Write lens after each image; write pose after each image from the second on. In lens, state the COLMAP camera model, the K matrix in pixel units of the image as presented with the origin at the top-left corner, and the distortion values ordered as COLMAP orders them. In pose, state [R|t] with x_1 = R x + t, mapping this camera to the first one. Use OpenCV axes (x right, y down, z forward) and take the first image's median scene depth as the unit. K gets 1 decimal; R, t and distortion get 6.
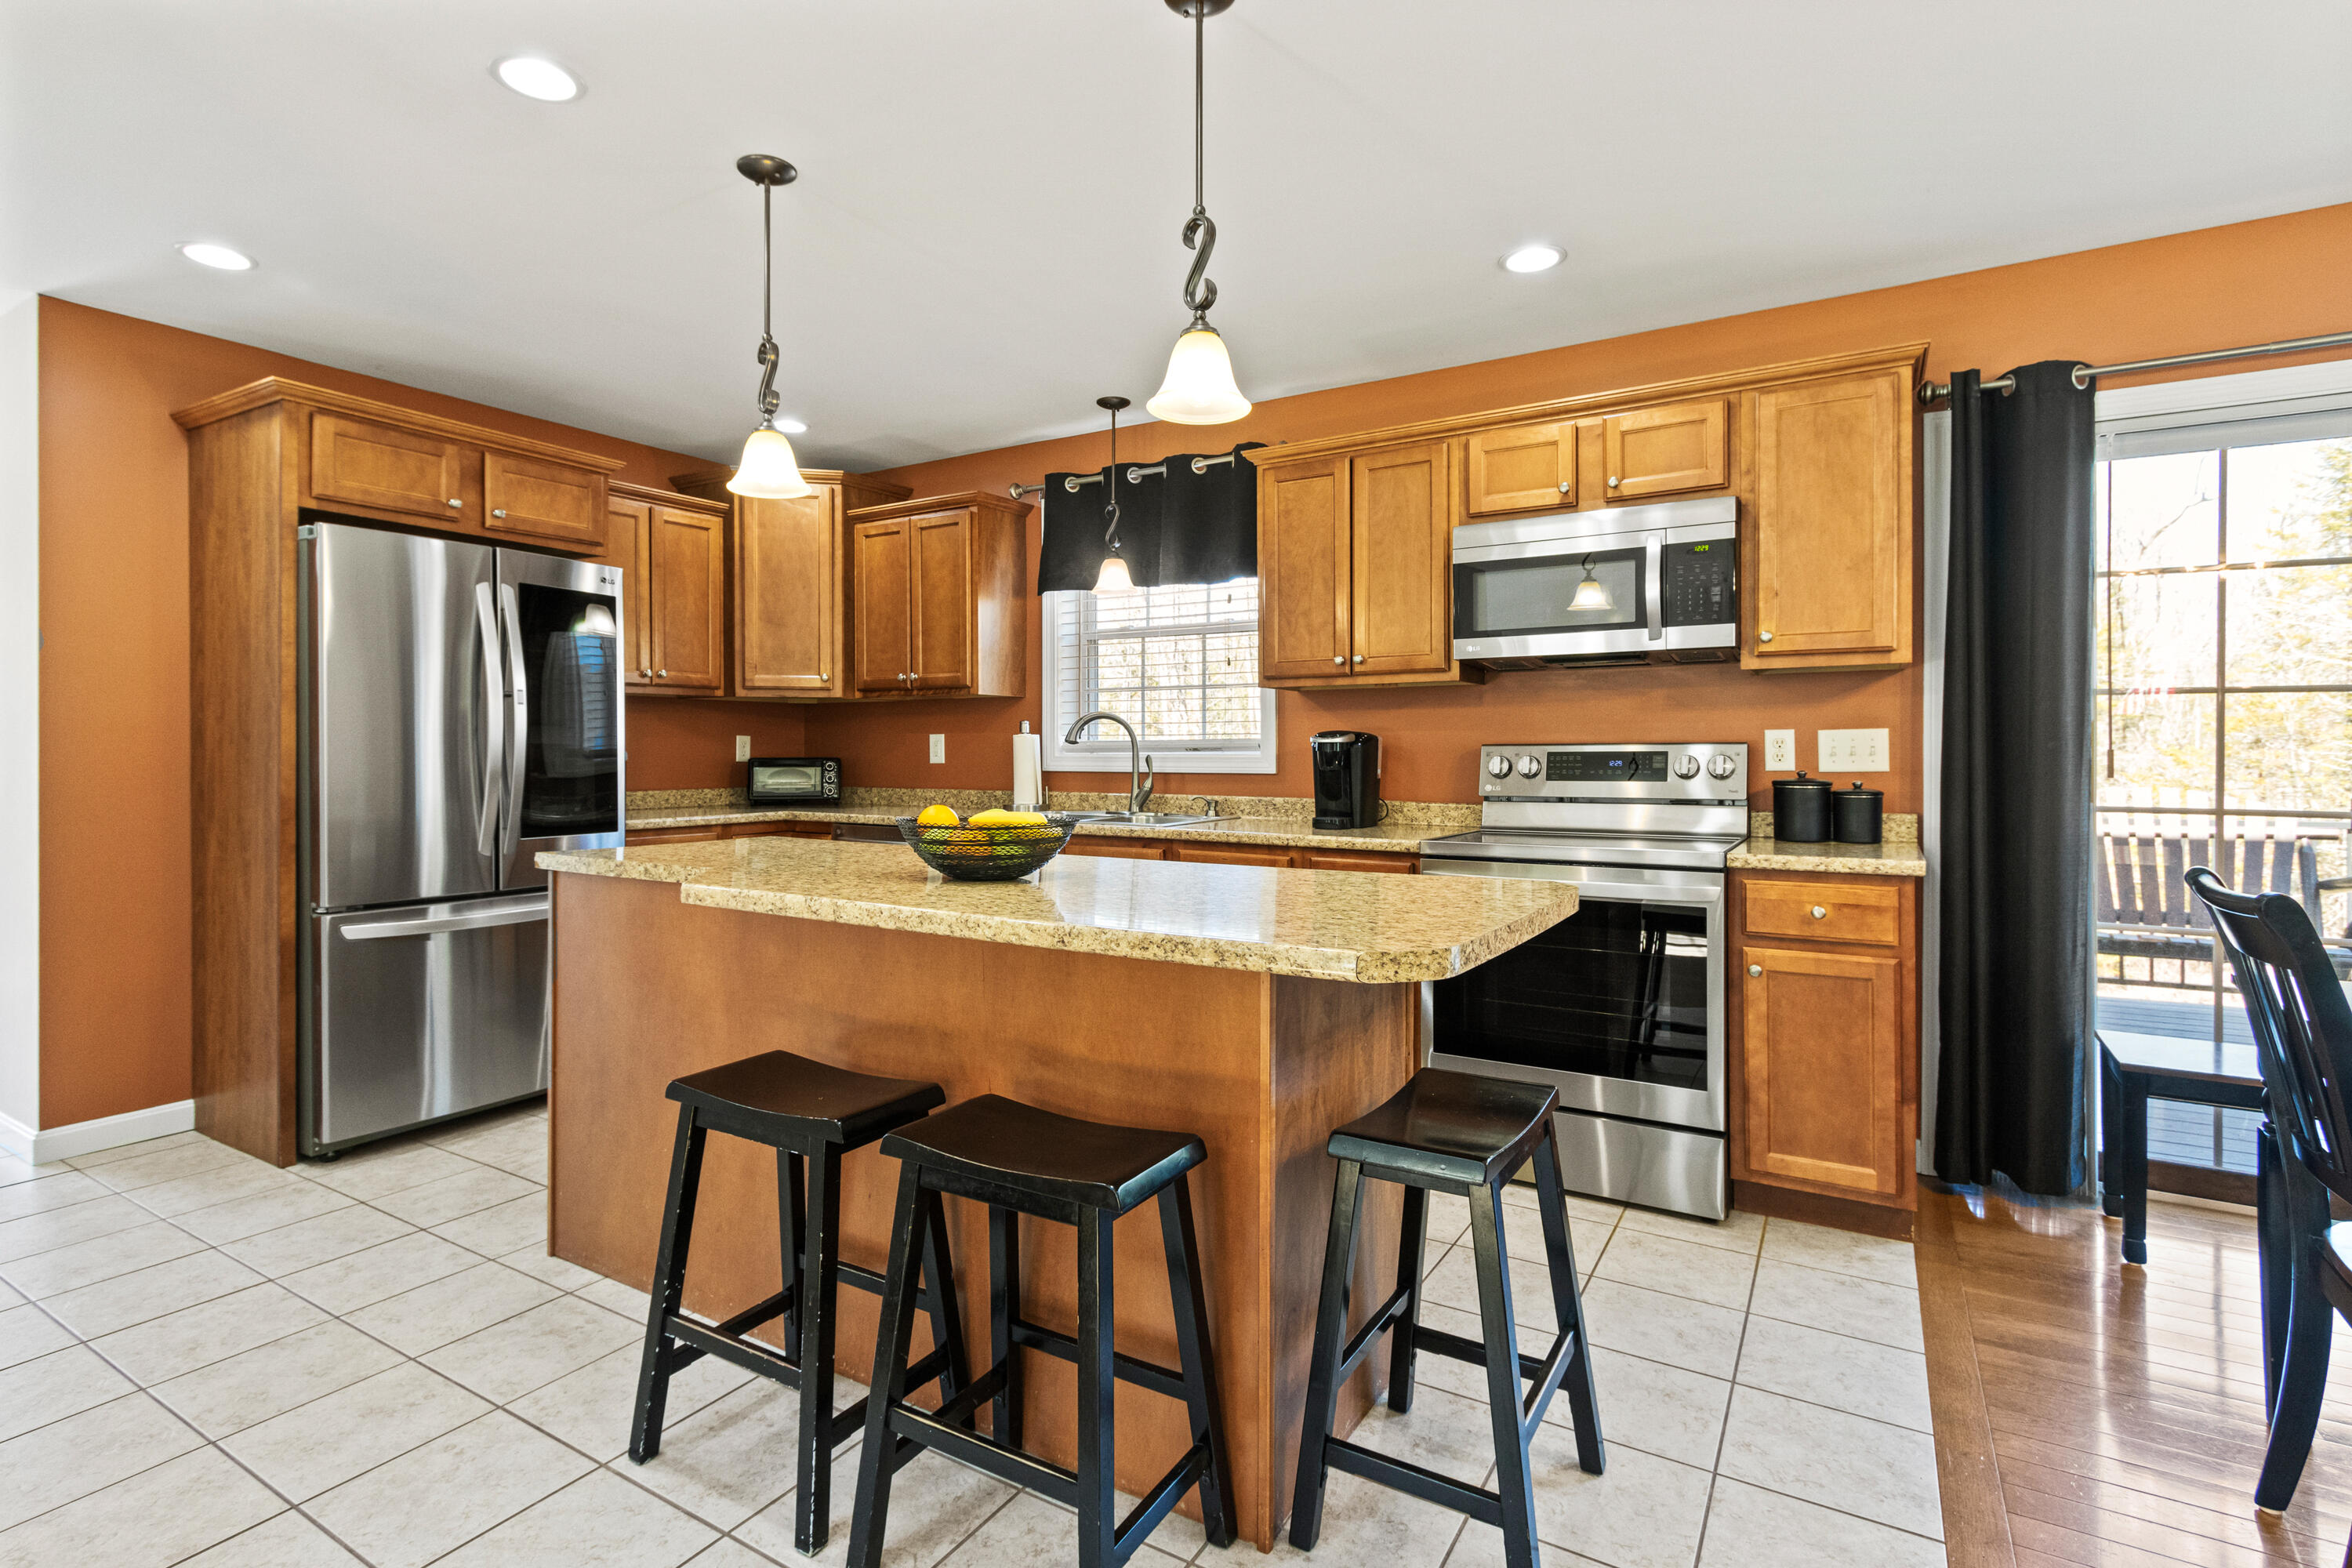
lens RADIAL K [[1154.8, 0, 1150.7], [0, 1154.8, 763.2], [0, 0, 1]] dist [0.001531, -0.000093]
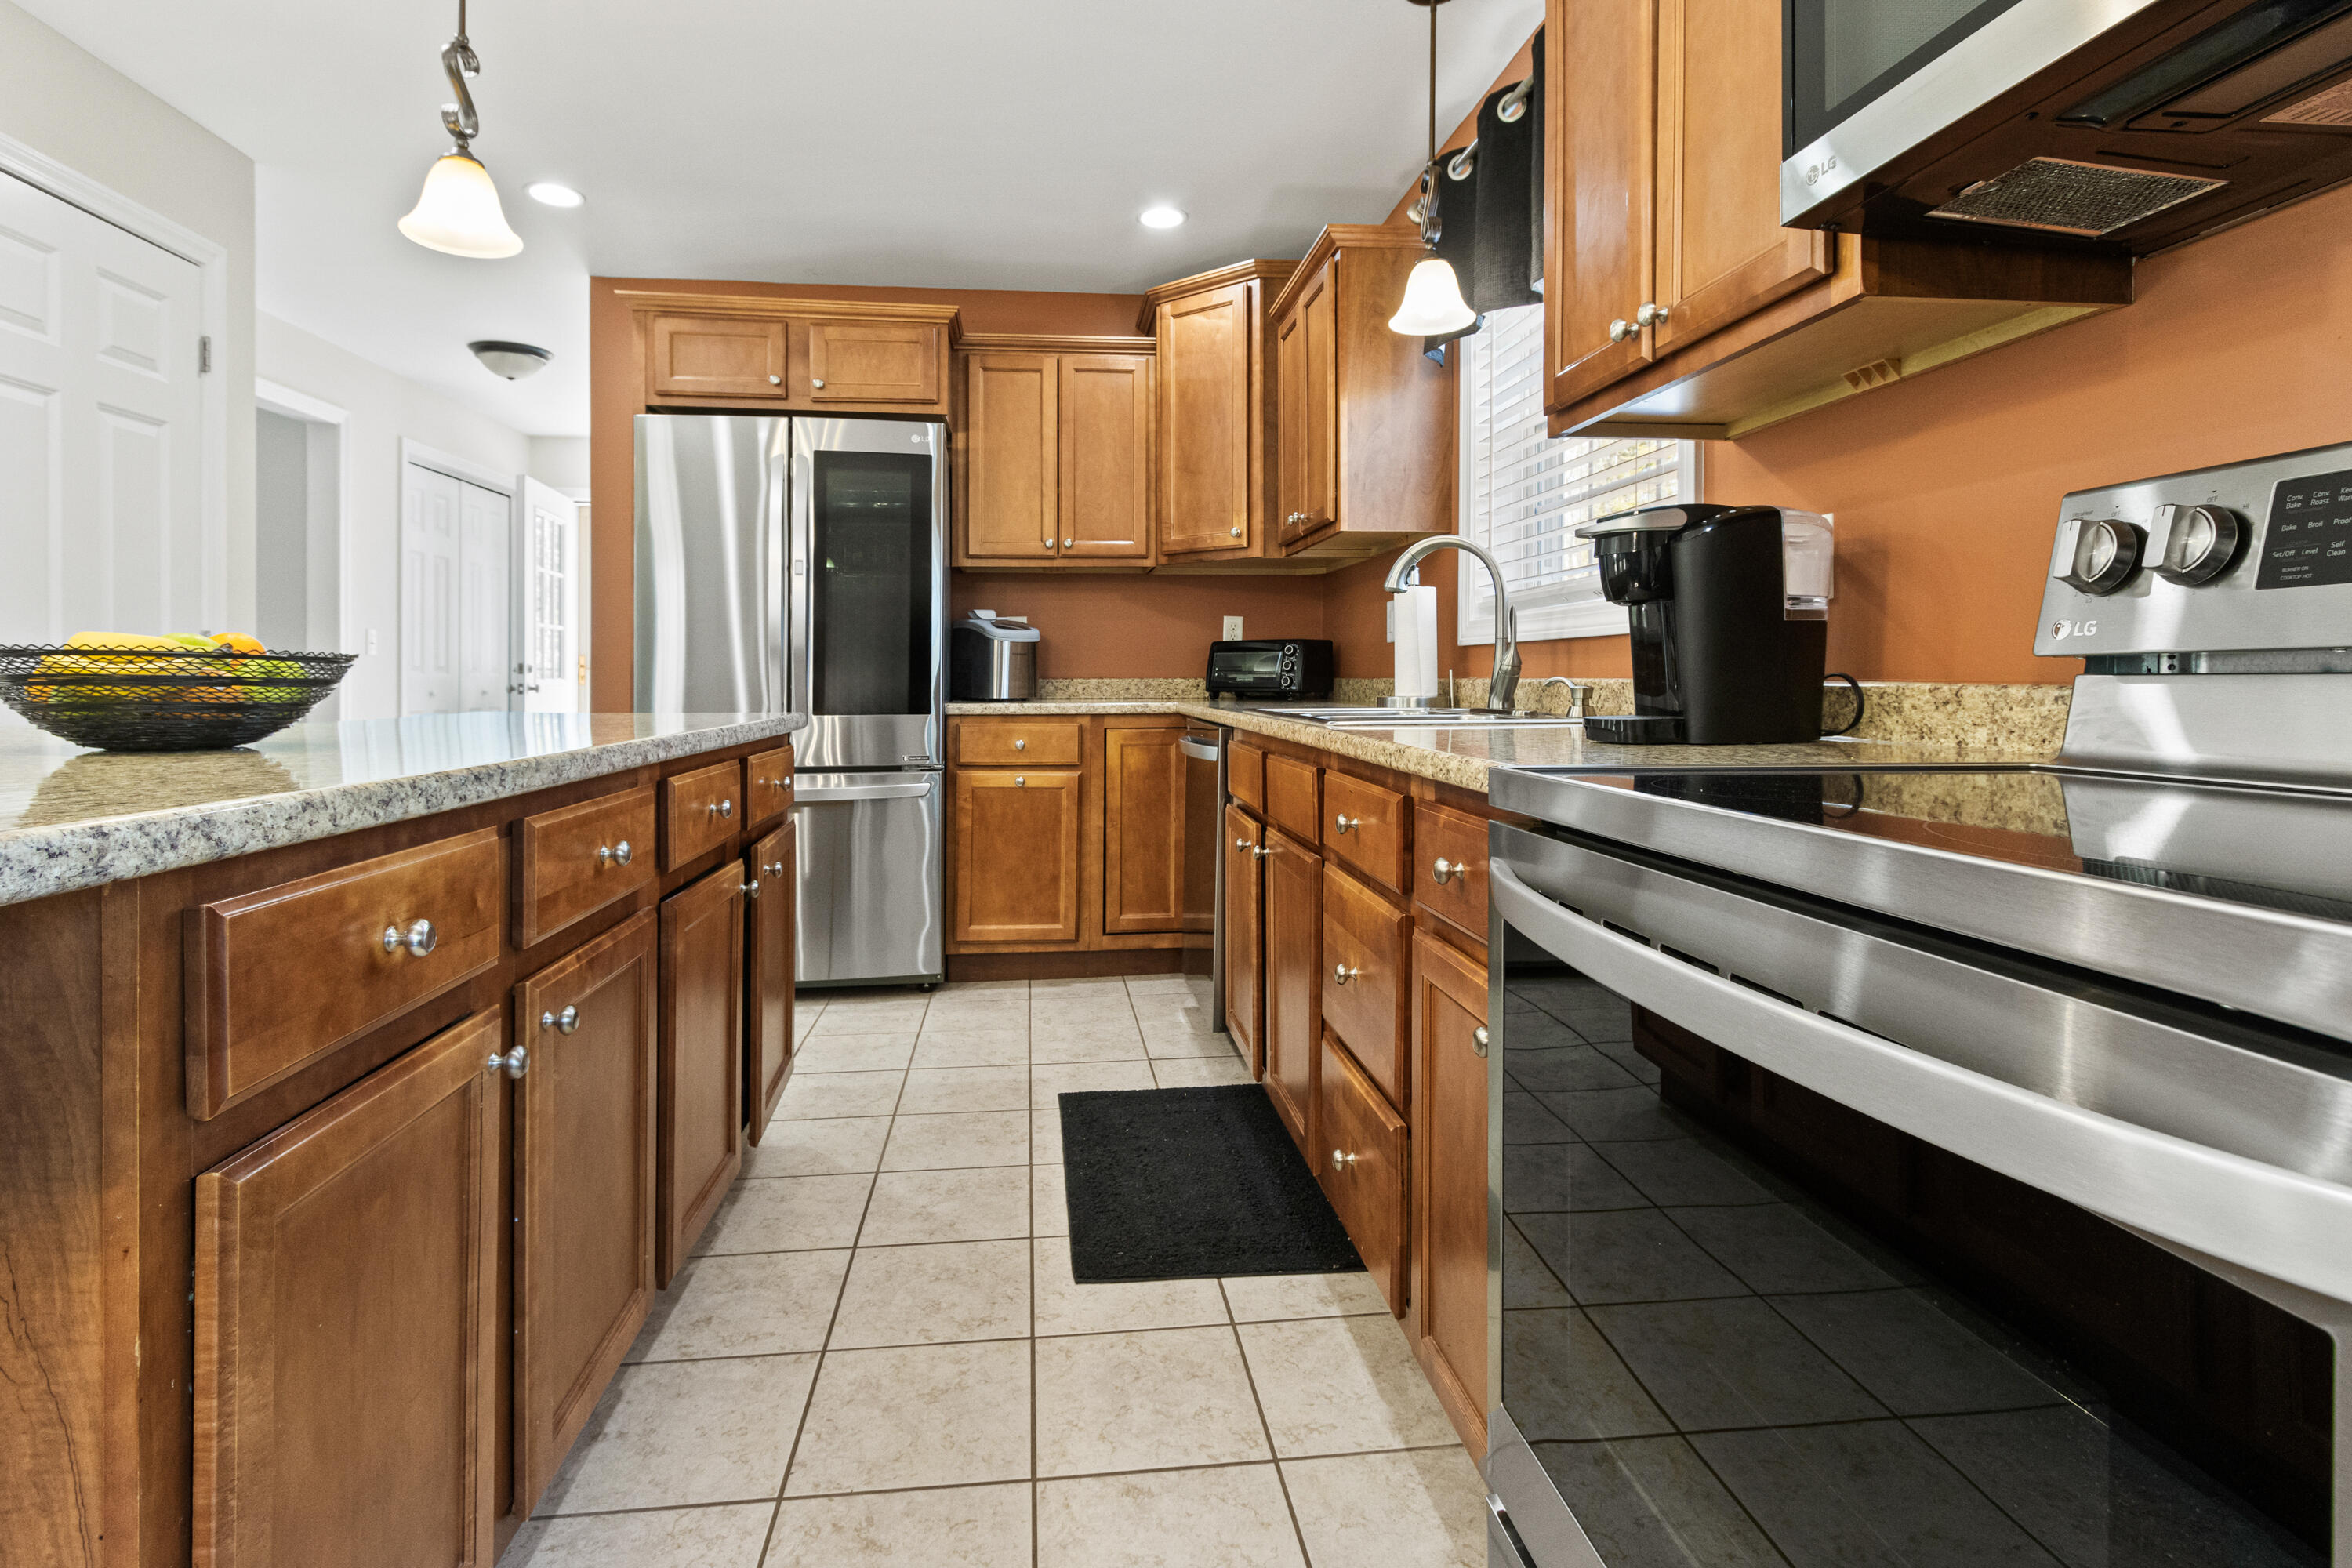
lens RADIAL K [[1154.8, 0, 1142.8], [0, 1154.8, 691.7], [0, 0, 1]] dist [0.001531, -0.000093]
pose [[0.610236, 0.009124, -0.792167, 0.311343], [-0.008422, 0.999952, 0.005029, 0.031103], [0.792175, 0.003602, 0.610284, 0.500284]]
